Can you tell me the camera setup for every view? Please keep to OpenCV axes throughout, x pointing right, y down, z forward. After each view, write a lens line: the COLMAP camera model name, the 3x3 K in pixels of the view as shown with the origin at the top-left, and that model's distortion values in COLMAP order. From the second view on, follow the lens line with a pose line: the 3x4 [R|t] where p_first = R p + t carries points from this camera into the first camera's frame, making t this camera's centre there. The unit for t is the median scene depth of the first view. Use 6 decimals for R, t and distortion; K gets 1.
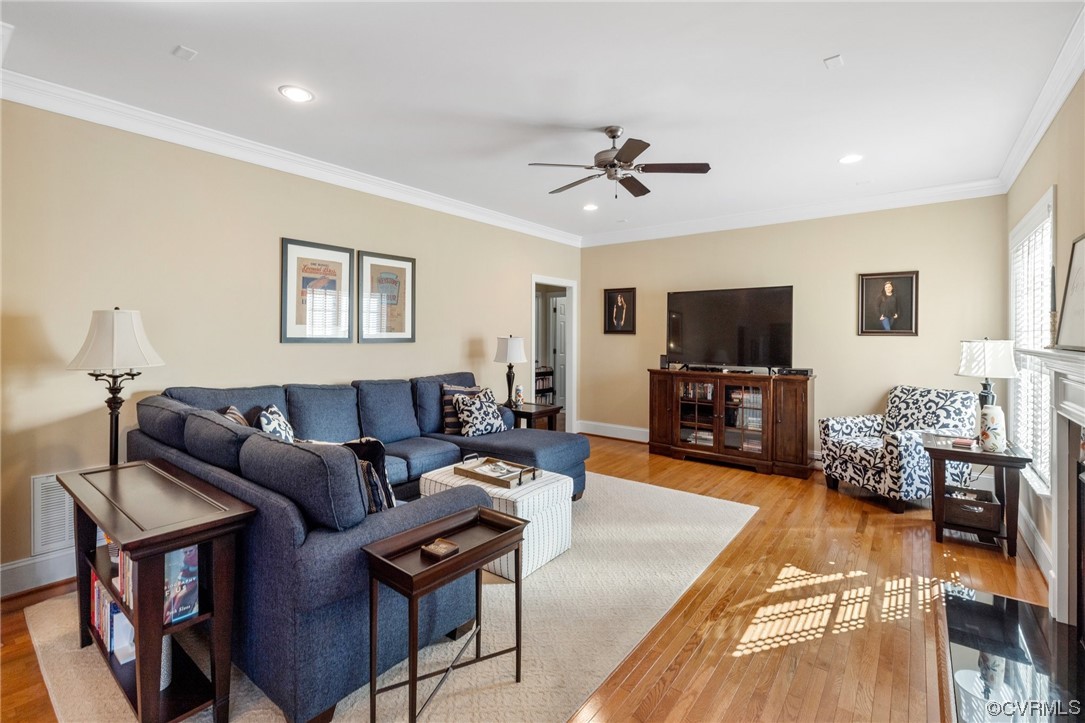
lens RADIAL K [[480.6, 0, 541.7], [0, 480.6, 337.5], [0, 0, 1]] dist [0.000316, 0.000089]
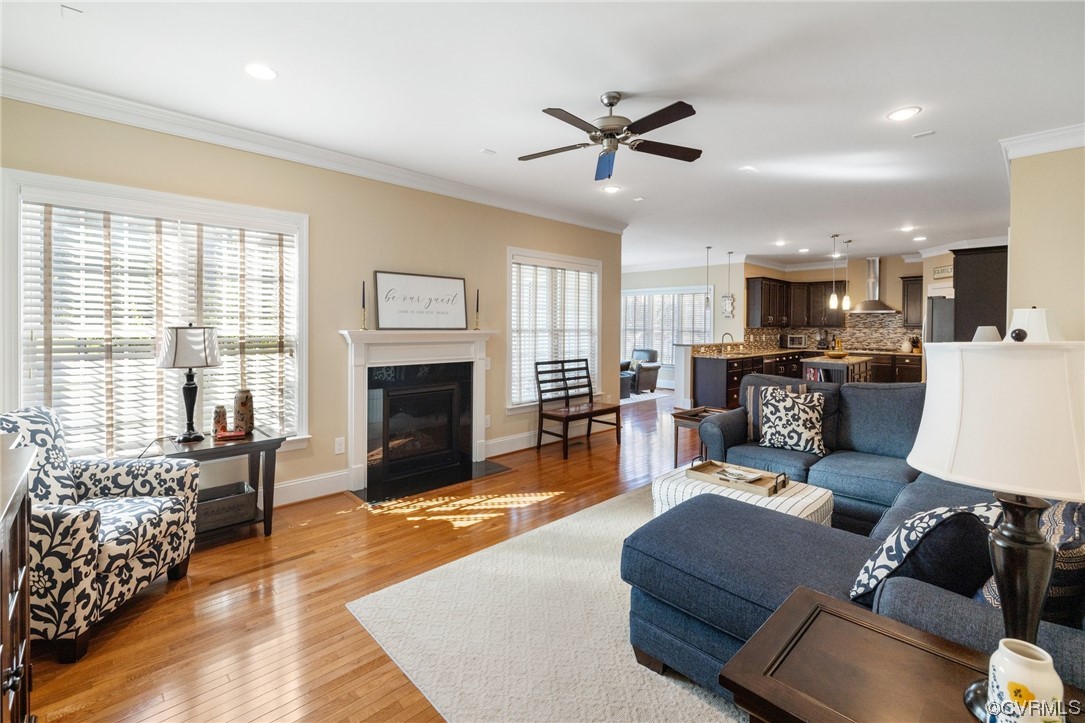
lens RADIAL K [[473.7, 0, 546.6], [0, 473.7, 328.1], [0, 0, 1]] dist [-0.000867, -0.000001]
pose [[-0.991553, -0.009216, 0.129373, 0.177471], [-0.008529, 0.999946, 0.005859, -0.002969], [-0.129420, 0.004707, -0.991579, 2.215463]]
